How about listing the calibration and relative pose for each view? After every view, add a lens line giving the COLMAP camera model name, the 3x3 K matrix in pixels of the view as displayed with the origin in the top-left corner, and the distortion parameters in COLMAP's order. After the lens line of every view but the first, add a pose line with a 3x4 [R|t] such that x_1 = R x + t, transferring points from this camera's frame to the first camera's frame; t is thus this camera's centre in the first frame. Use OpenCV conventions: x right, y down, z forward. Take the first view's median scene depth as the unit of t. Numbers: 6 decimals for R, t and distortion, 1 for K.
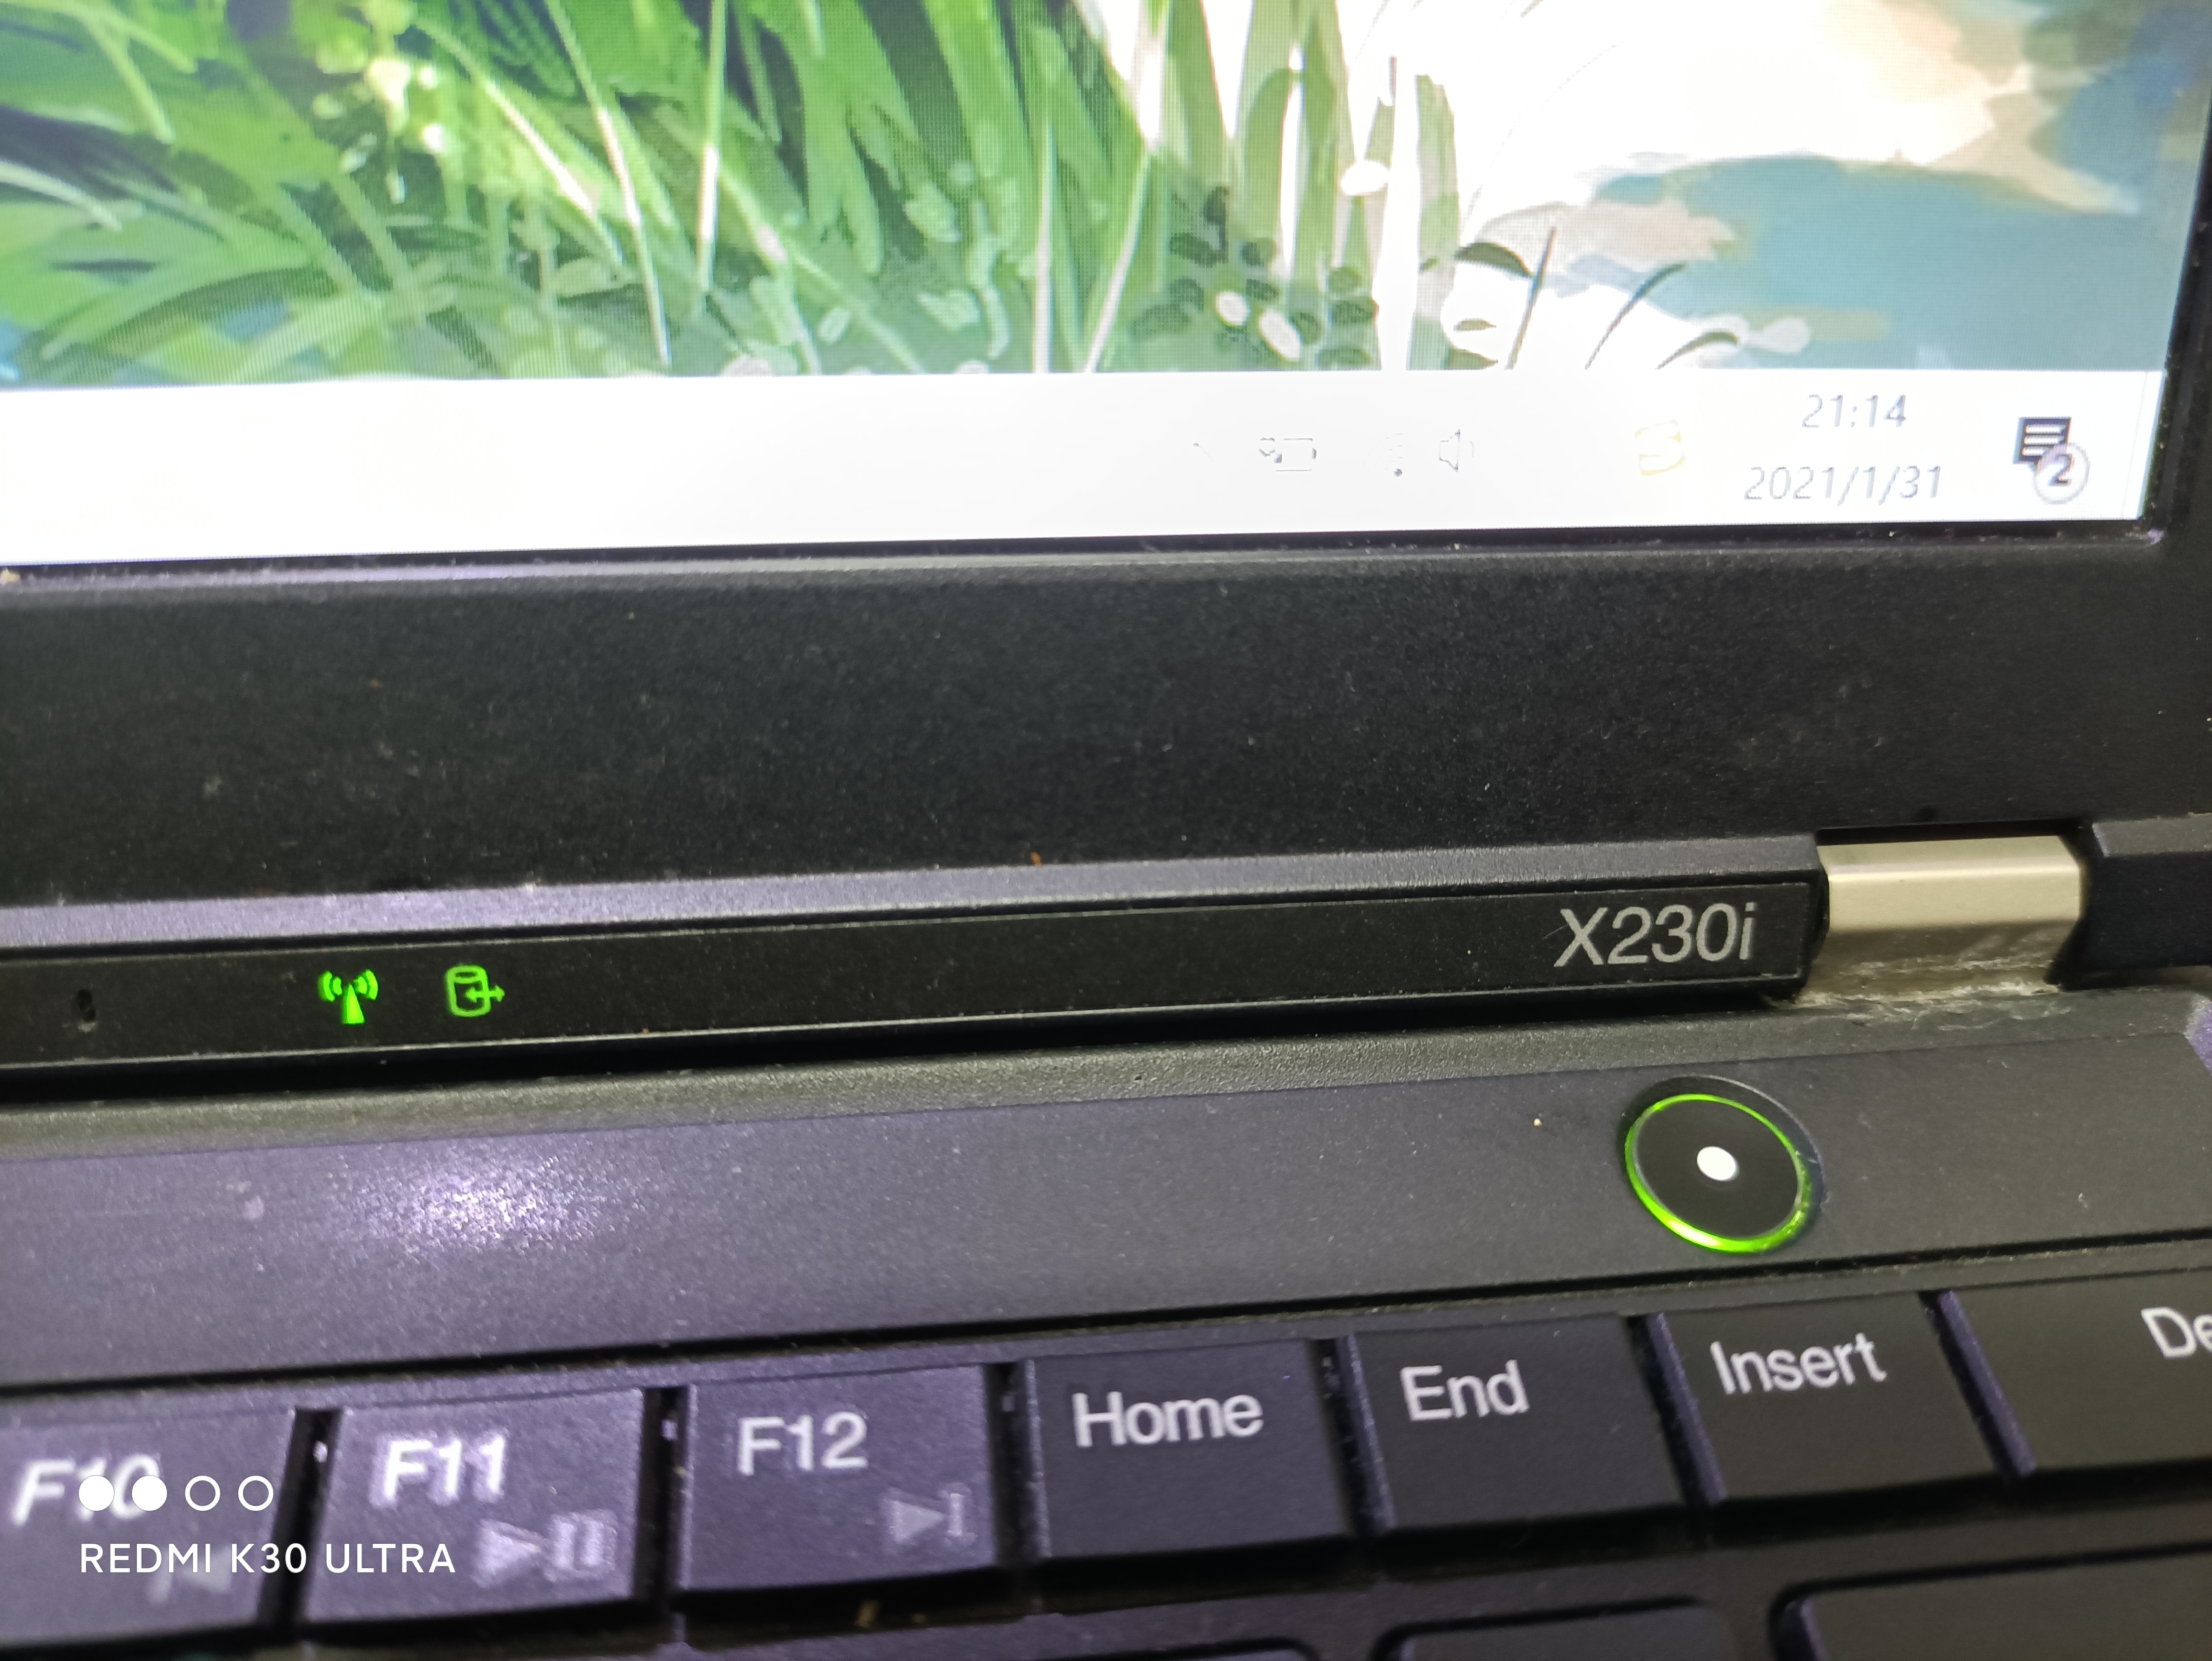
lens RADIAL K [[1741.2, 0, 1106.0], [0, 1741.2, 830.5], [0, 0, 1]] dist [-0.039234, -0.003982]
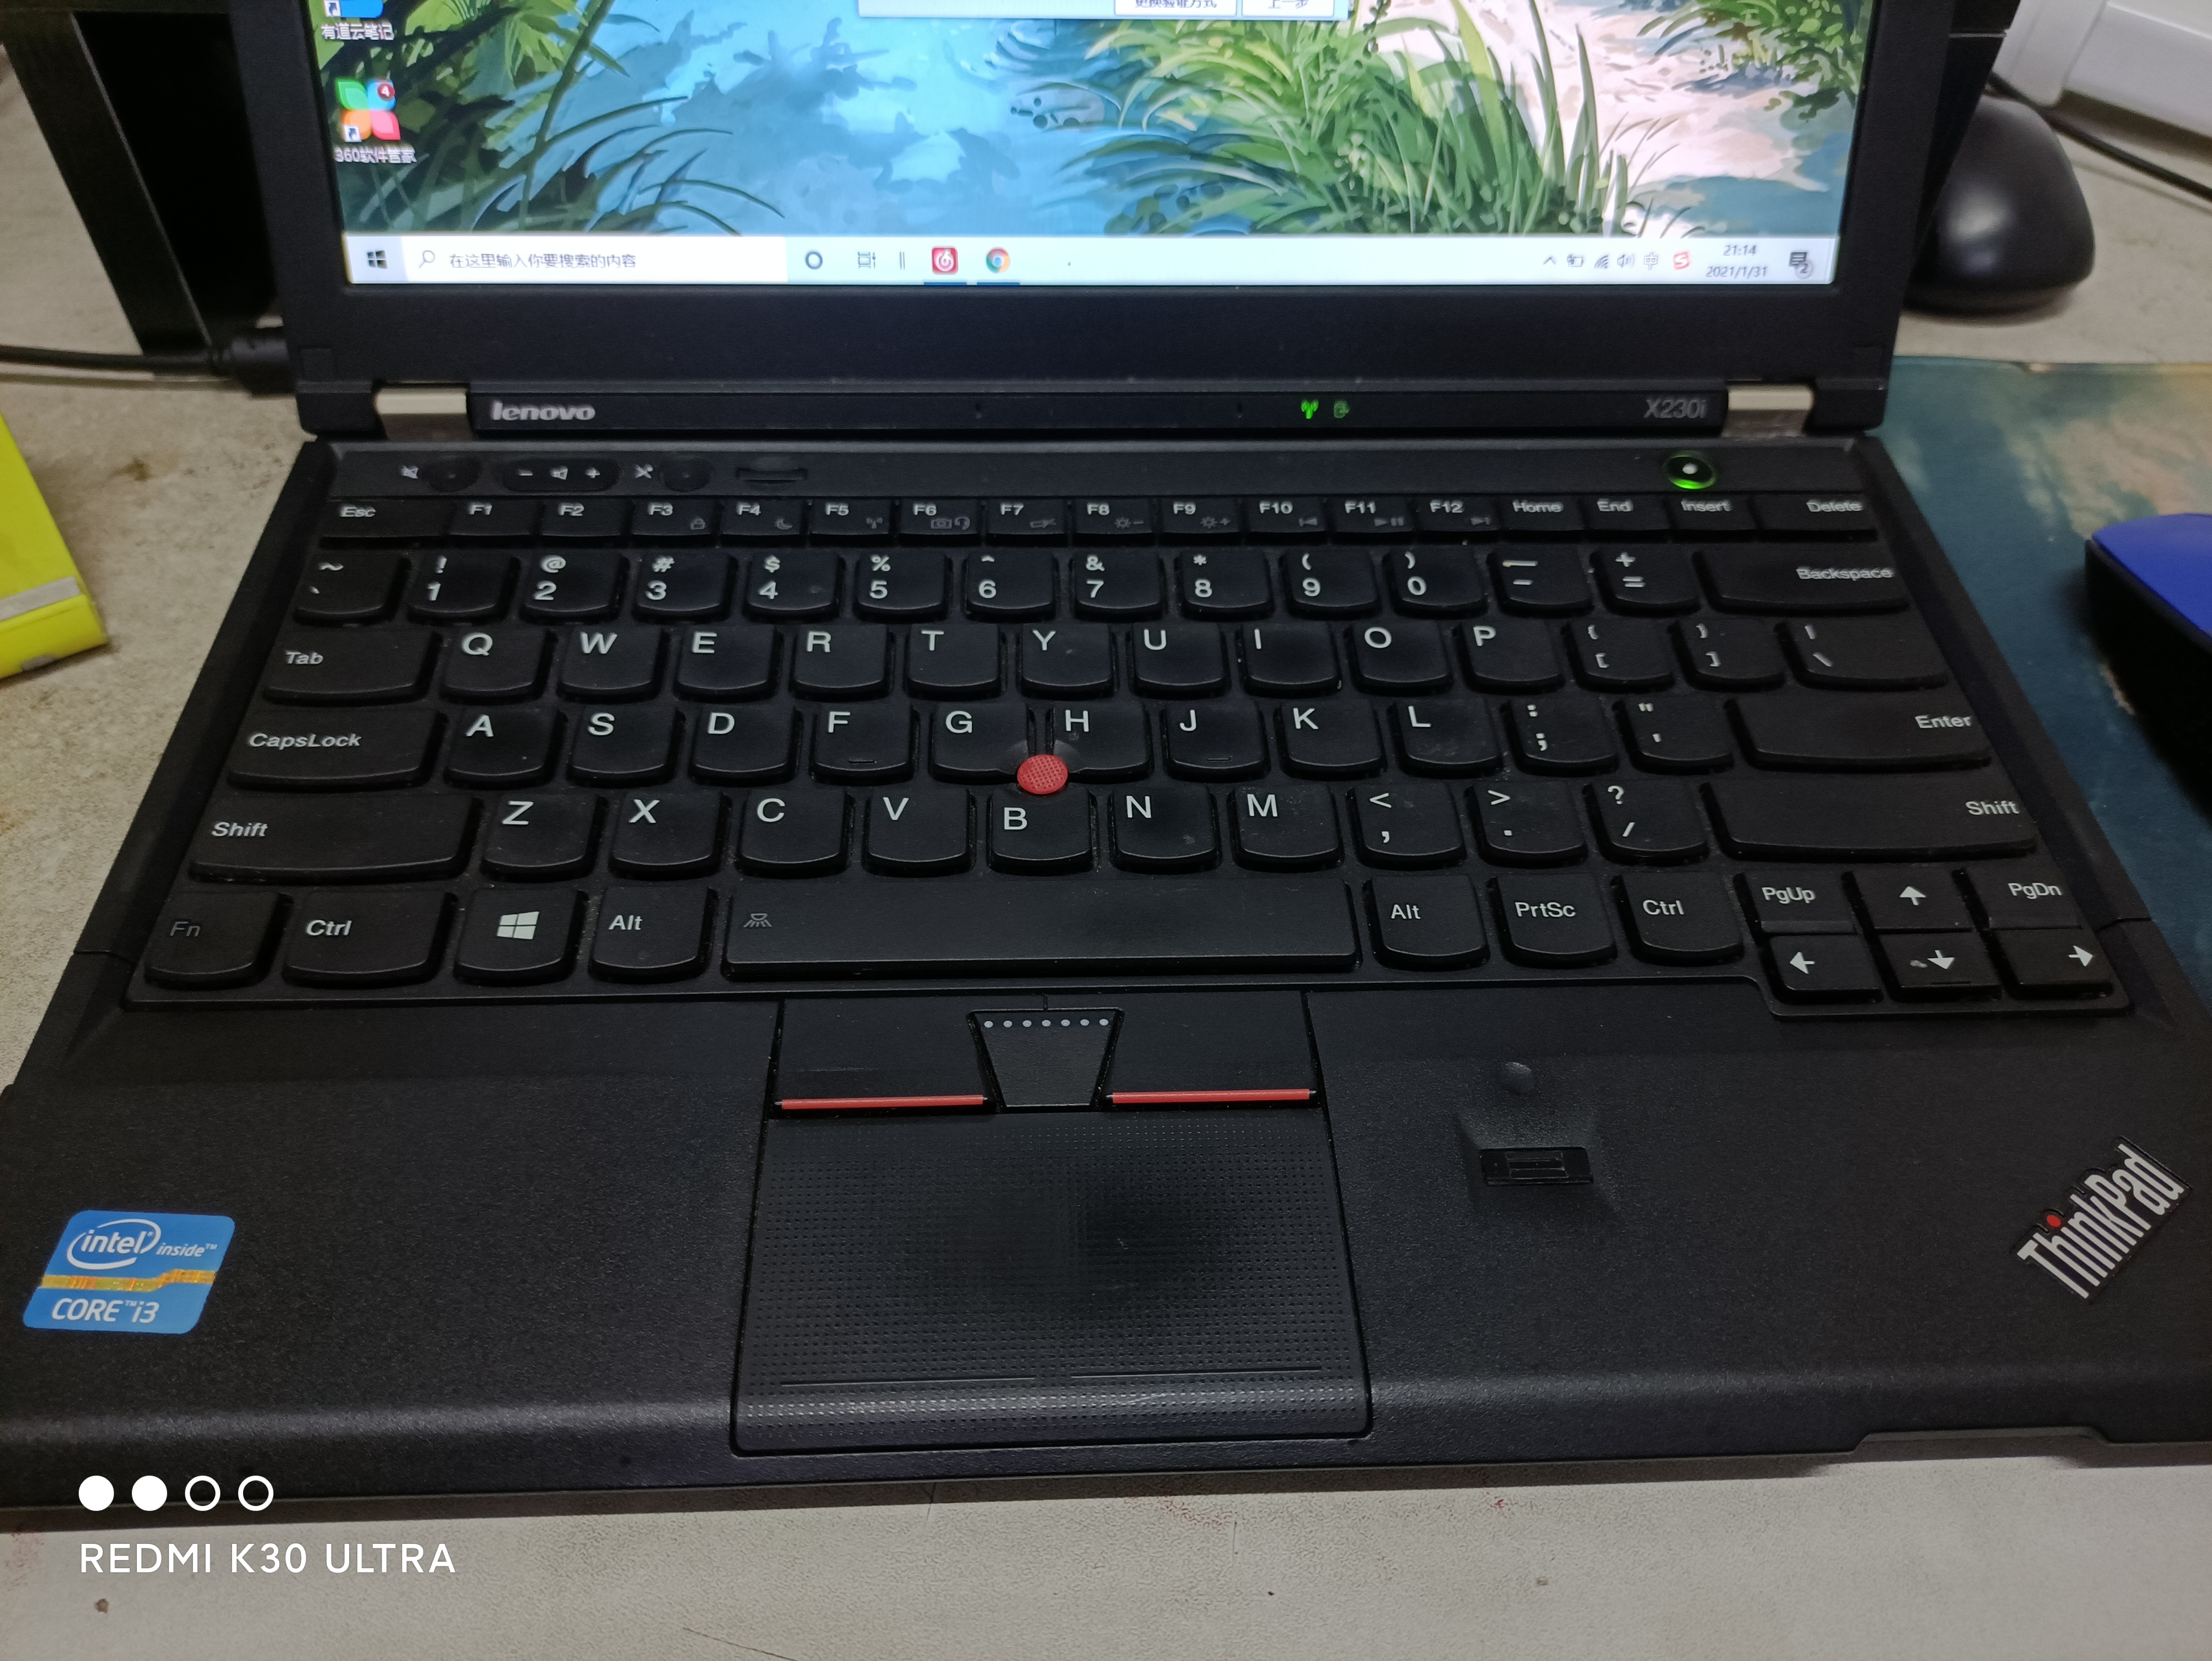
lens RADIAL K [[1670.9, 0, 1106.0], [0, 1670.9, 830.5], [0, 0, 1]] dist [0.031657, -0.057980]
pose [[0.997414, 0.031469, -0.064621, -0.649786], [-0.027787, 0.997981, 0.057116, 0.850749], [0.066288, -0.055172, 0.996274, -2.792315]]
